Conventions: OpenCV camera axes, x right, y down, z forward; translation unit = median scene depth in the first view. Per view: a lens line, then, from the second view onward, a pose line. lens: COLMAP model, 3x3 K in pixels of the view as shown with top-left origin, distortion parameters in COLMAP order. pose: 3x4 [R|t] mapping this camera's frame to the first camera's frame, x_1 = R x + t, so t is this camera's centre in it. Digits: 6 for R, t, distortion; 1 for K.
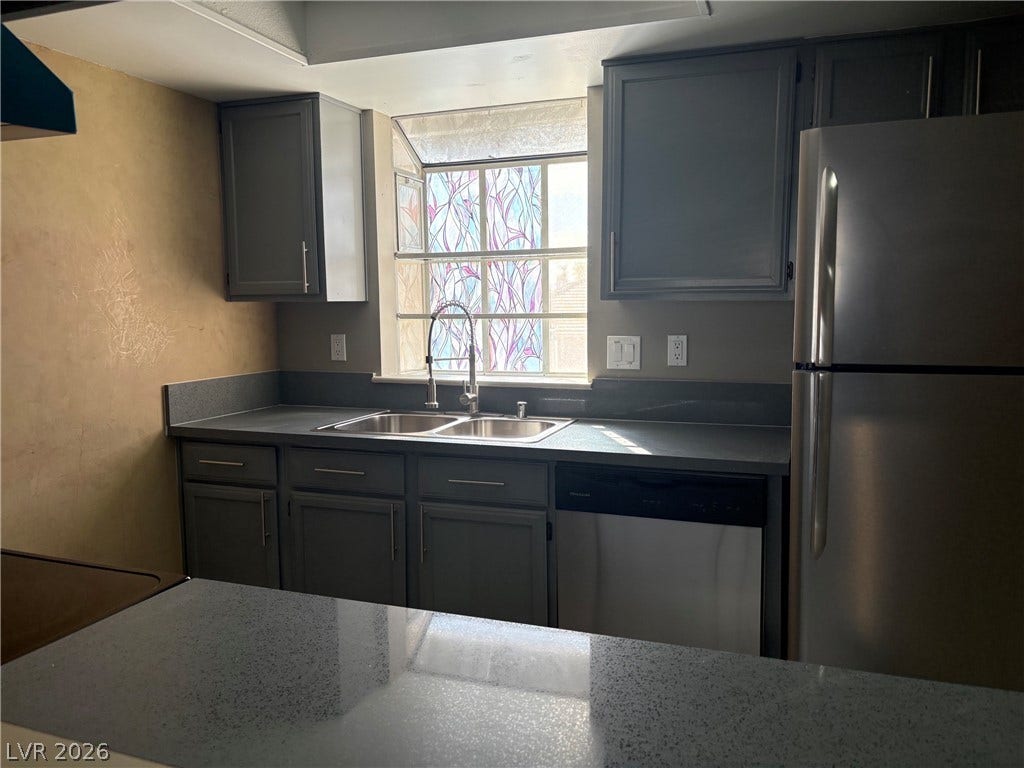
lens RADIAL K [[774.0, 0, 521.2], [0, 774.0, 392.2], [0, 0, 1]] dist [0.013757, -0.038233]
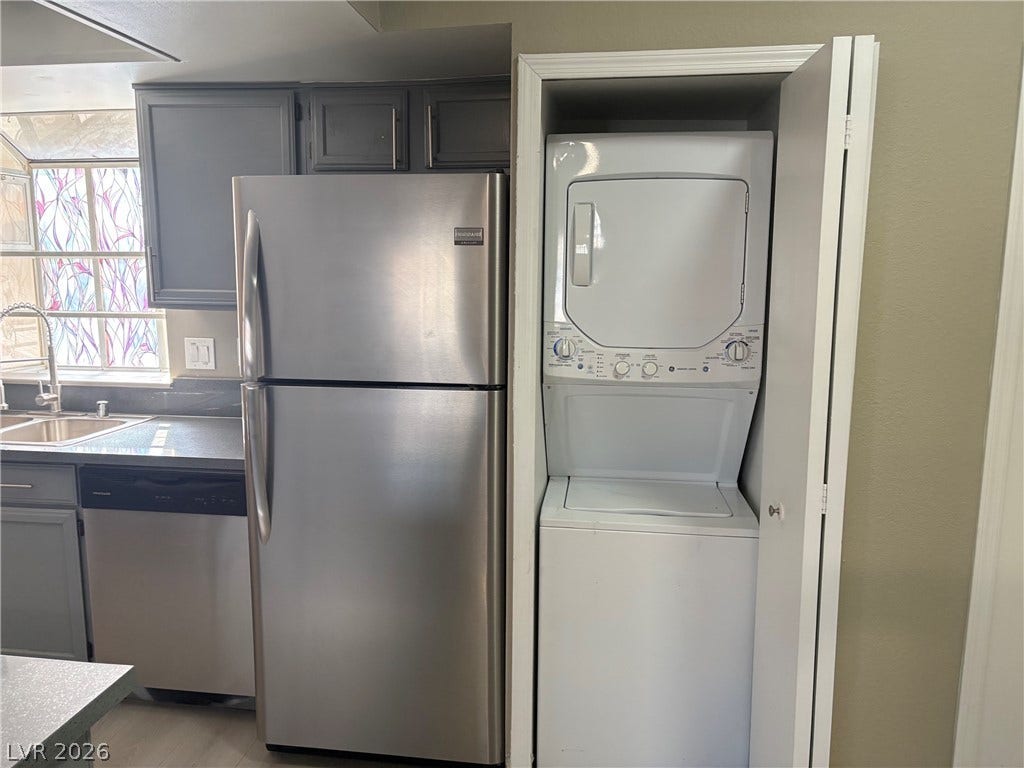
lens RADIAL K [[774.0, 0, 511.1], [0, 774.0, 382.0], [0, 0, 1]] dist [0.013757, -0.038233]
pose [[0.976062, -0.013143, 0.217094, 0.264087], [0.007555, 0.999619, 0.026552, -0.030769], [-0.217360, -0.024277, 0.975789, -0.111692]]
